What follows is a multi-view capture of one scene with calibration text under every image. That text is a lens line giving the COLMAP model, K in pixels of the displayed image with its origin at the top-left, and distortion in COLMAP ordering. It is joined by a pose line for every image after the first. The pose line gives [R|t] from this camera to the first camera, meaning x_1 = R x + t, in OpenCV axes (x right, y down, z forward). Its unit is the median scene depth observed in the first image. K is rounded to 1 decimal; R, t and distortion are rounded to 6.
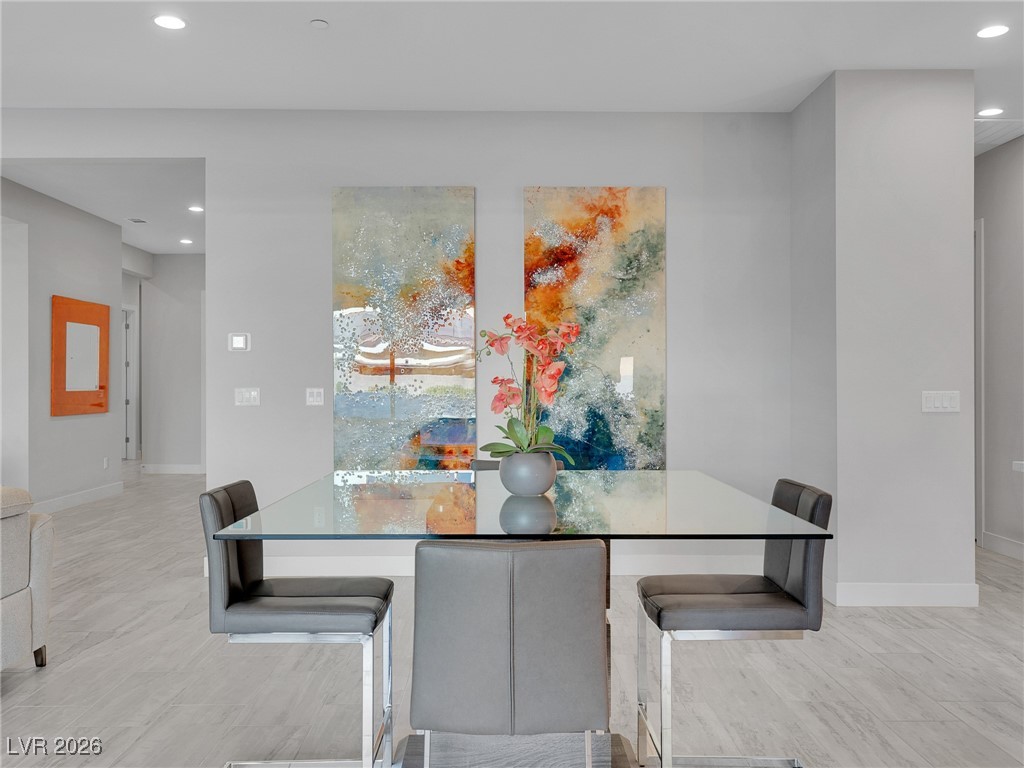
lens RADIAL K [[857.9, 0, 500.2], [0, 857.9, 381.9], [0, 0, 1]] dist [0.004737, 0.004542]
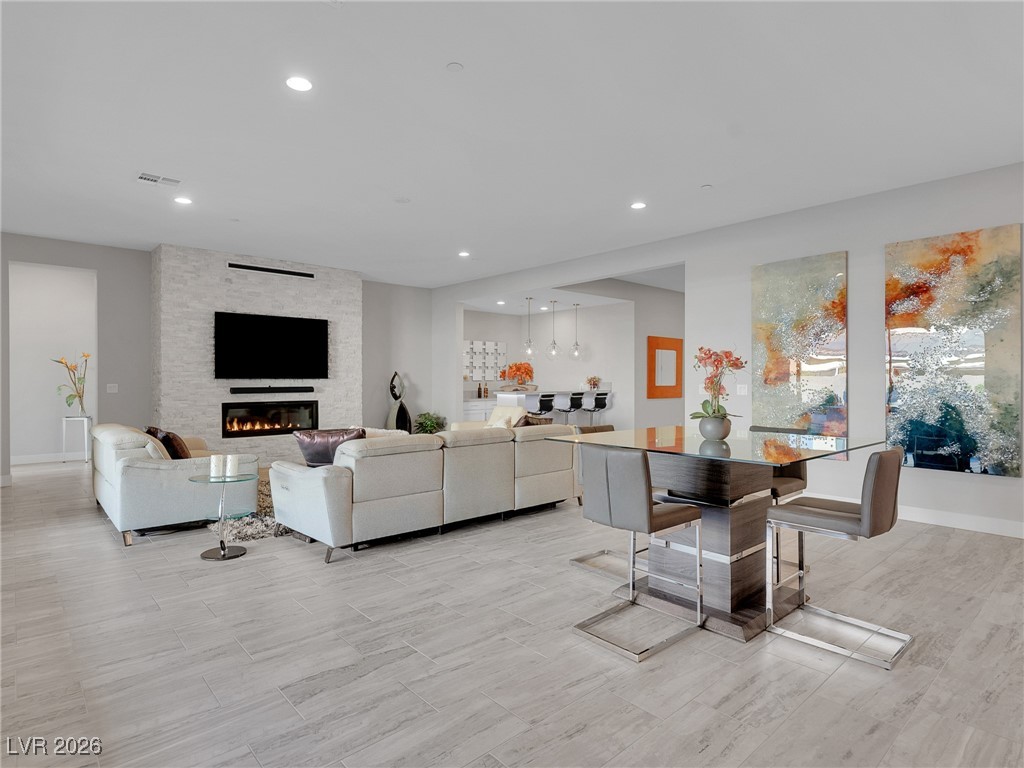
lens RADIAL K [[547.7, 0, 506.8], [0, 547.7, 382.6], [0, 0, 1]] dist [-0.000107, 0.000185]
pose [[0.656025, 0.003296, -0.754732, 0.302909], [-0.001197, 0.999994, 0.003327, -0.000034], [0.754738, -0.001279, 0.656025, -0.072106]]
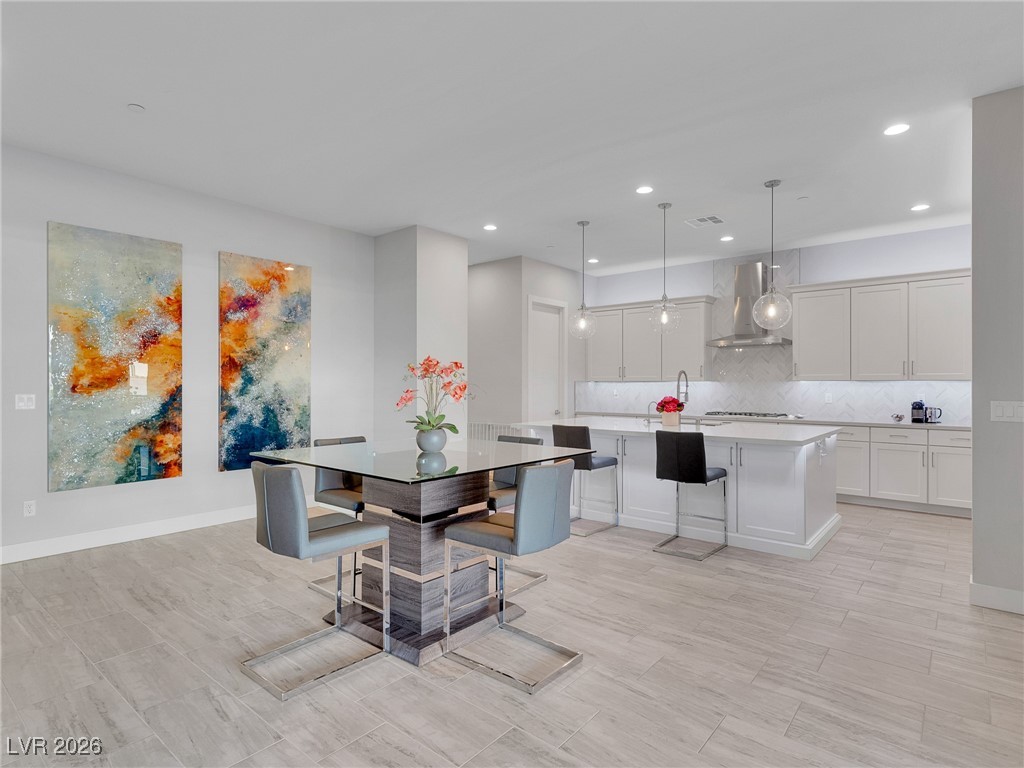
lens RADIAL K [[555.0, 0, 507.5], [0, 555.0, 384.9], [0, 0, 1]] dist [-0.000918, 0.000969]
pose [[0.648944, 0.001057, 0.760836, -0.362919], [-0.002888, 0.999995, 0.001075, -0.007656], [-0.760831, -0.002895, 0.648944, 0.039645]]
